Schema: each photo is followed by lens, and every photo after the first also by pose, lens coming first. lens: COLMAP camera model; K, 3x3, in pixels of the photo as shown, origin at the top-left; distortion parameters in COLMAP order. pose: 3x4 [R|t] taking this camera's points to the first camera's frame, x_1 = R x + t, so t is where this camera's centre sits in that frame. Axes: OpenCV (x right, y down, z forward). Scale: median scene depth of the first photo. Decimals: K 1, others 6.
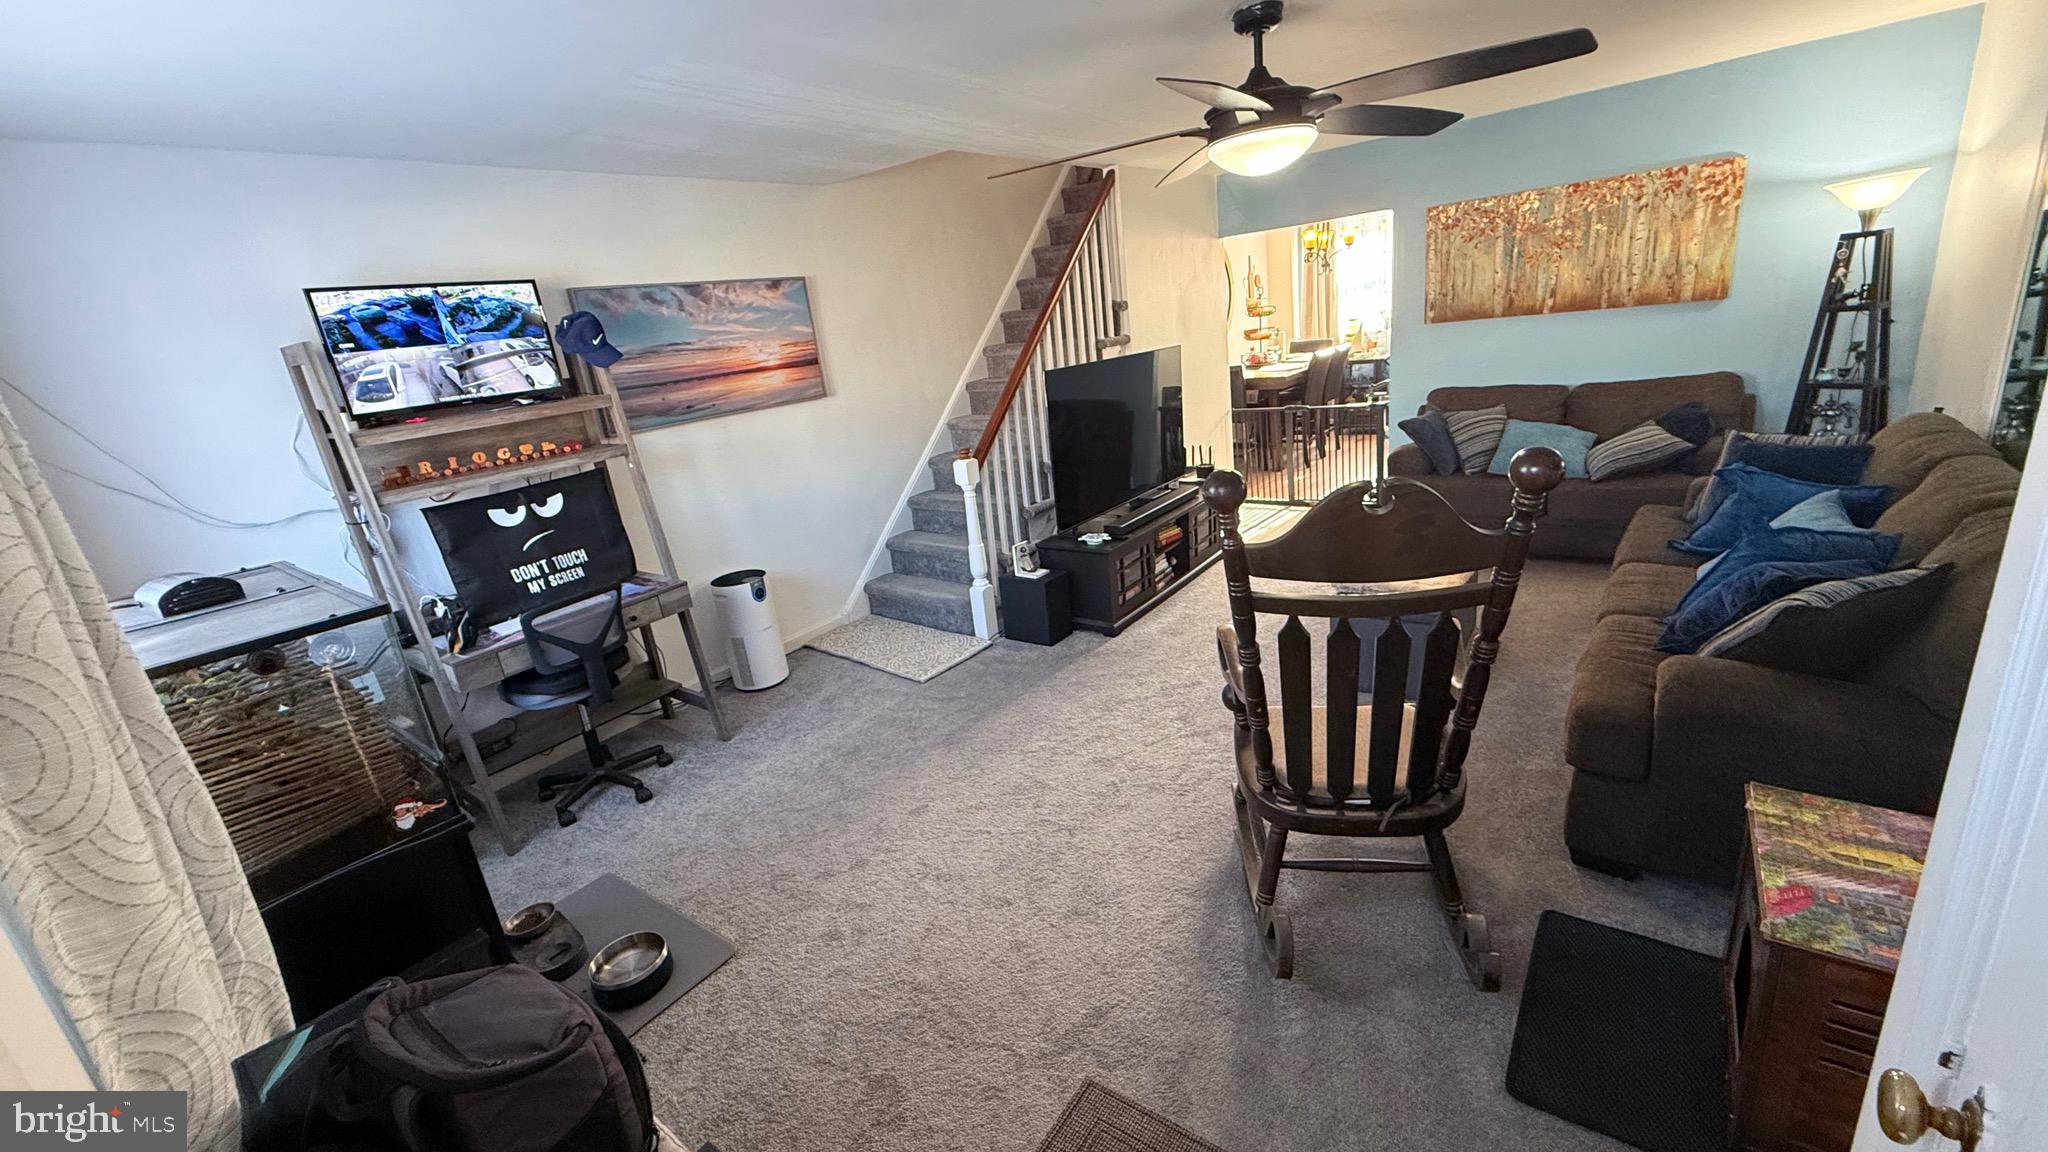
lens RADIAL K [[817.7, 0, 1015.4], [0, 817.7, 578.3], [0, 0, 1]] dist [0.000519, -0.000076]
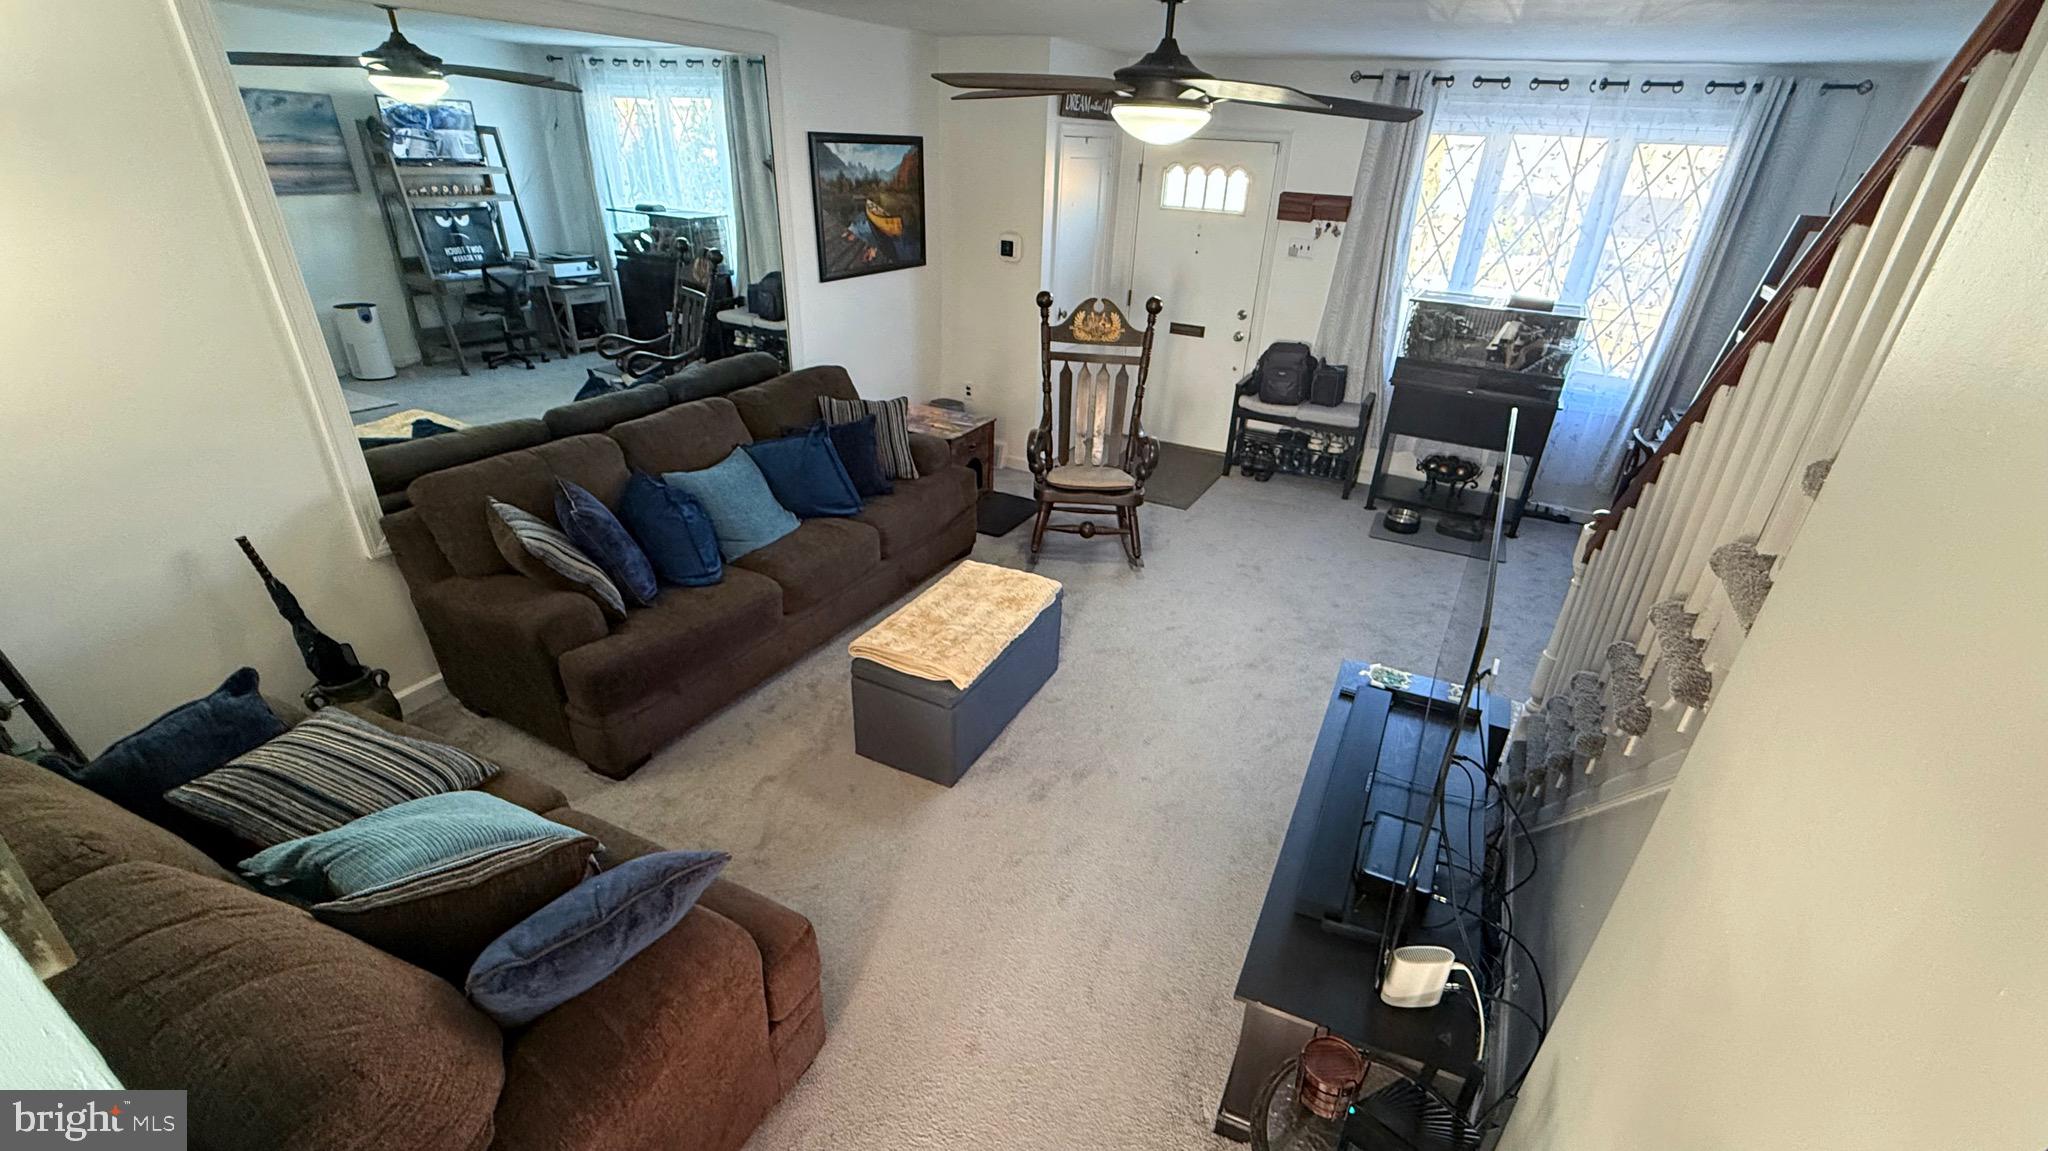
lens RADIAL K [[880.6, 0, 1045.1], [0, 880.6, 634.0], [0, 0, 1]] dist [0.002527, -0.000914]
pose [[-0.978751, 0.159365, -0.129035, 0.431013], [0.011094, 0.669507, 0.742723, -0.569171], [0.204754, 0.725509, -0.657048, 1.354461]]
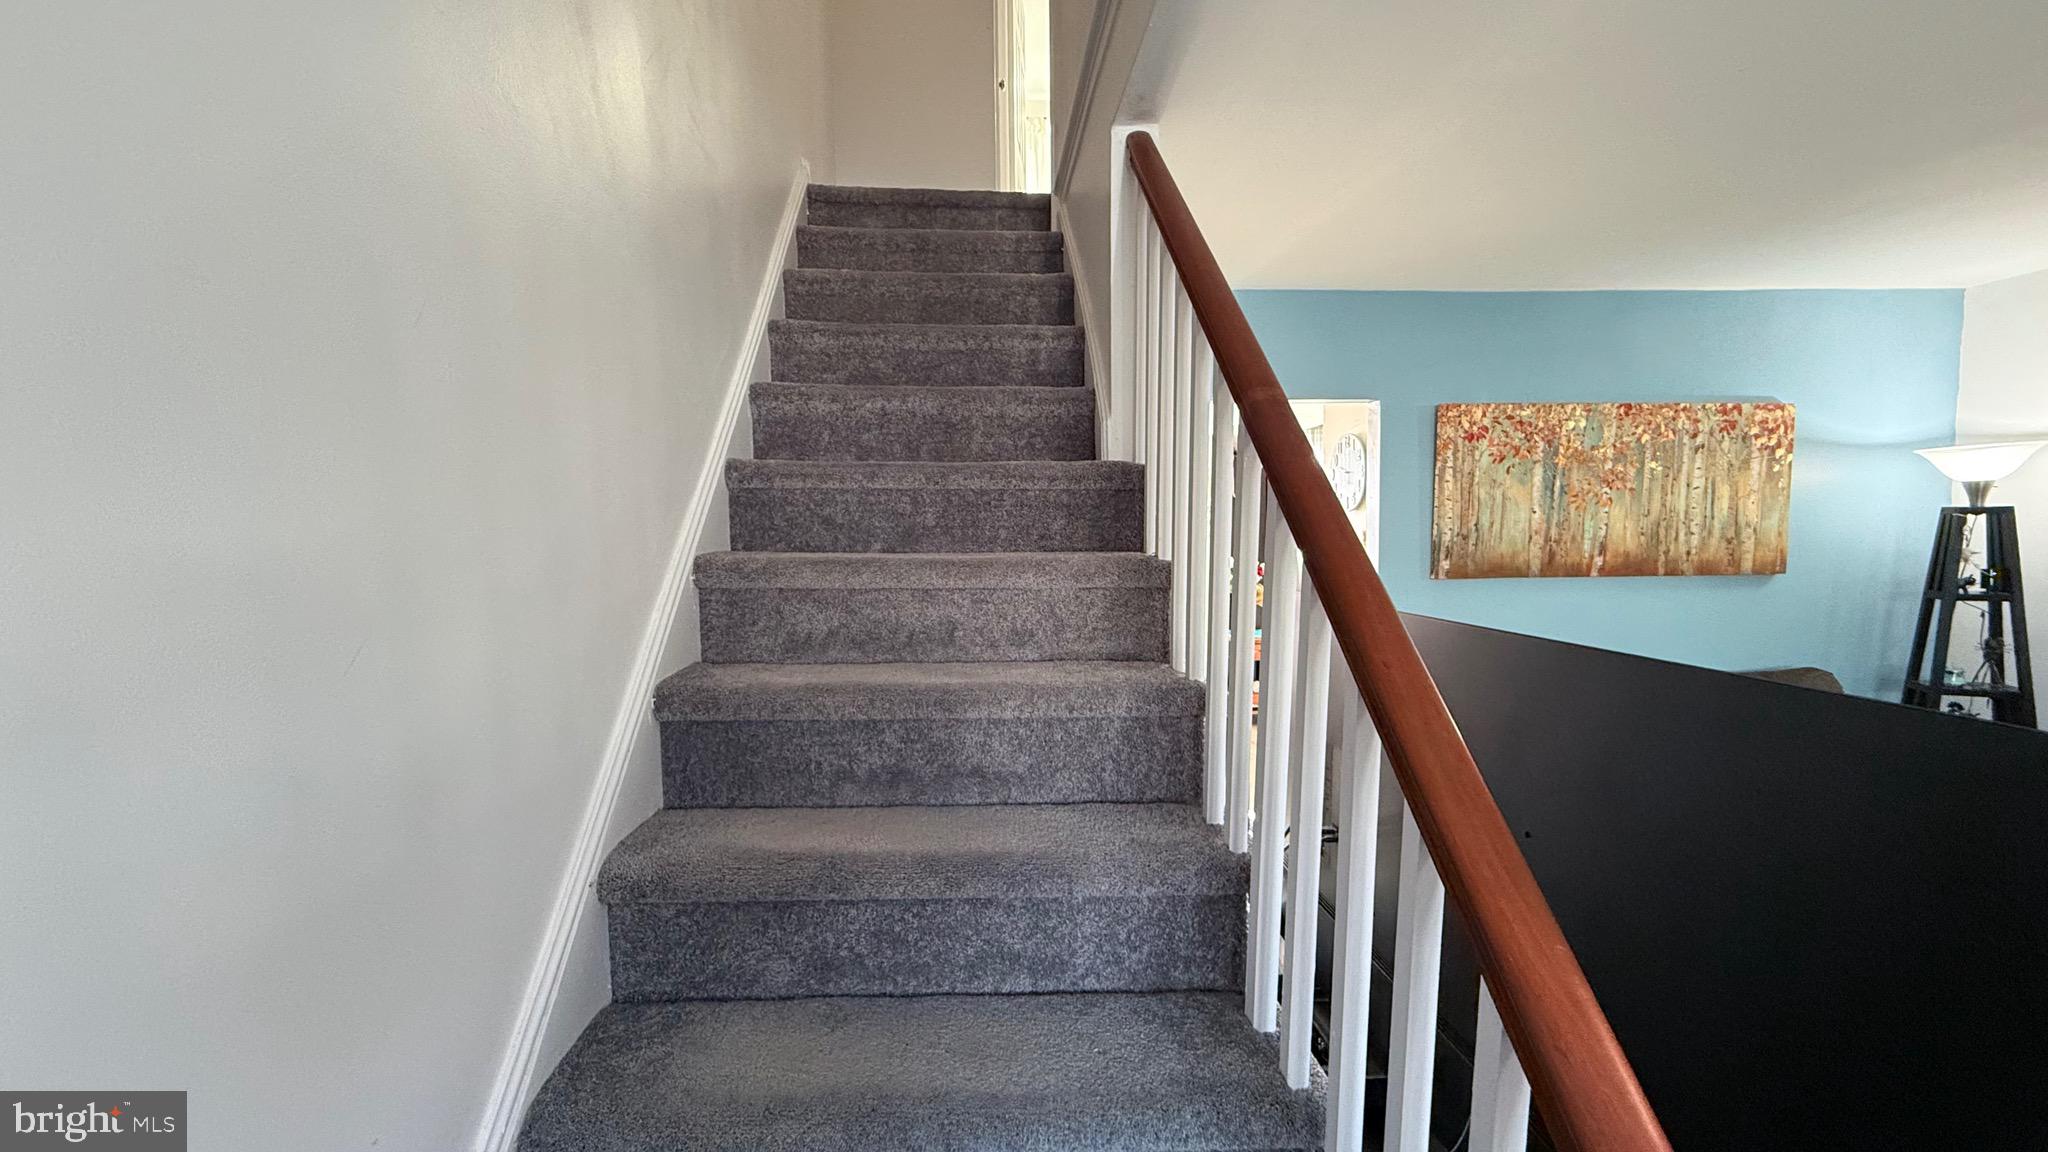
lens RADIAL K [[817.7, 0, 1016.3], [0, 817.7, 576.5], [0, 0, 1]] dist [0.000519, -0.000076]
pose [[0.753638, 0.067099, 0.653856, -0.183224], [0.124410, 0.962232, -0.242141, -0.250503], [-0.645408, 0.263833, 0.716826, 0.941914]]
